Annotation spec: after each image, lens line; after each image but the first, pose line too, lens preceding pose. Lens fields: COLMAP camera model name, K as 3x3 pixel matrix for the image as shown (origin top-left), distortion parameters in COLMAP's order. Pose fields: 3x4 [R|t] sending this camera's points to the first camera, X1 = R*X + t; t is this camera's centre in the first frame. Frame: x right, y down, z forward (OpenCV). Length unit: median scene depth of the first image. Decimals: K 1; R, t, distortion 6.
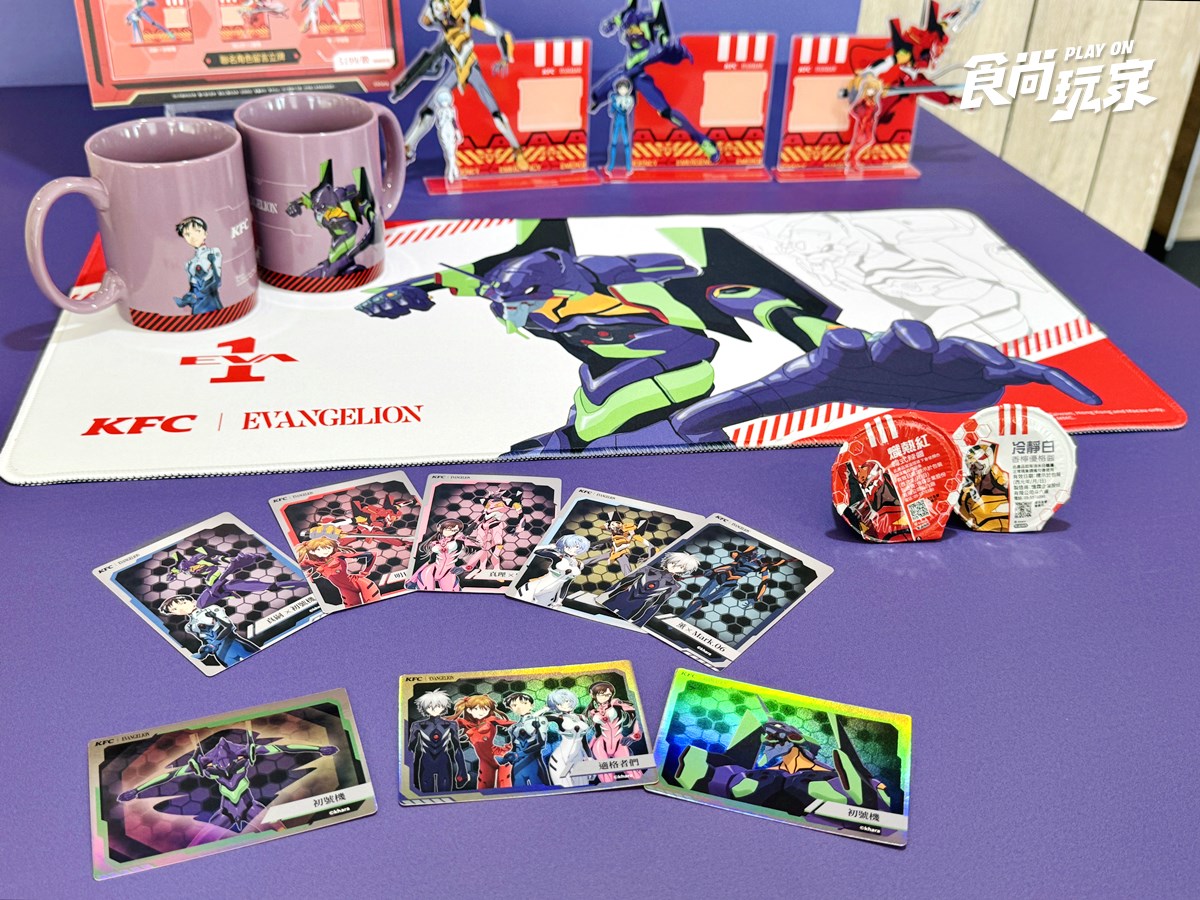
lens RADIAL K [[1171.3, 0, 600.0], [0, 1171.3, 450.0], [0, 0, 1]] dist [0.159146, -0.412178]
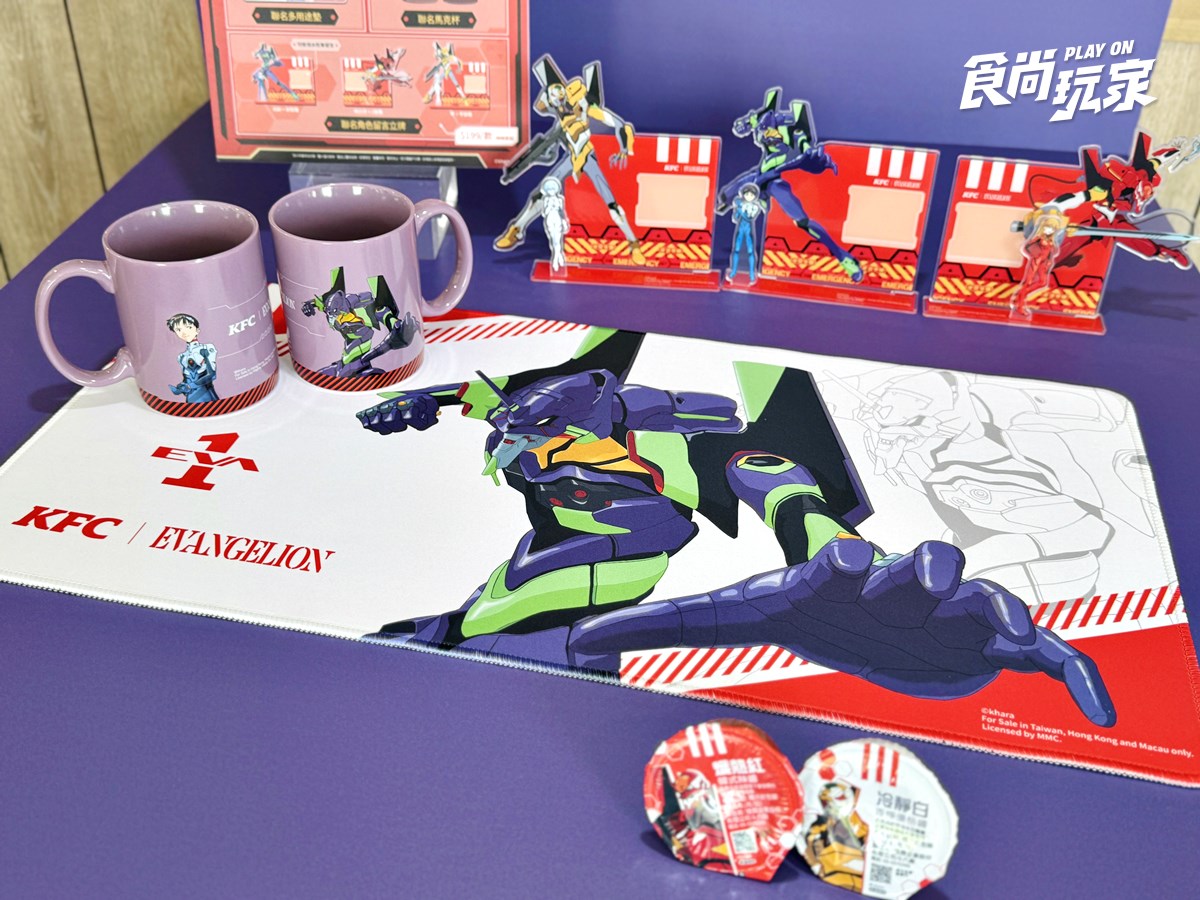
lens RADIAL K [[1171.3, 0, 600.0], [0, 1171.3, 450.0], [0, 0, 1]] dist [0.159146, -0.412178]
pose [[0.937578, 0.187870, -0.292665, 0.238941], [-0.179777, 0.982193, 0.054568, -0.159577], [0.297705, 0.001453, 0.954657, 0.117331]]
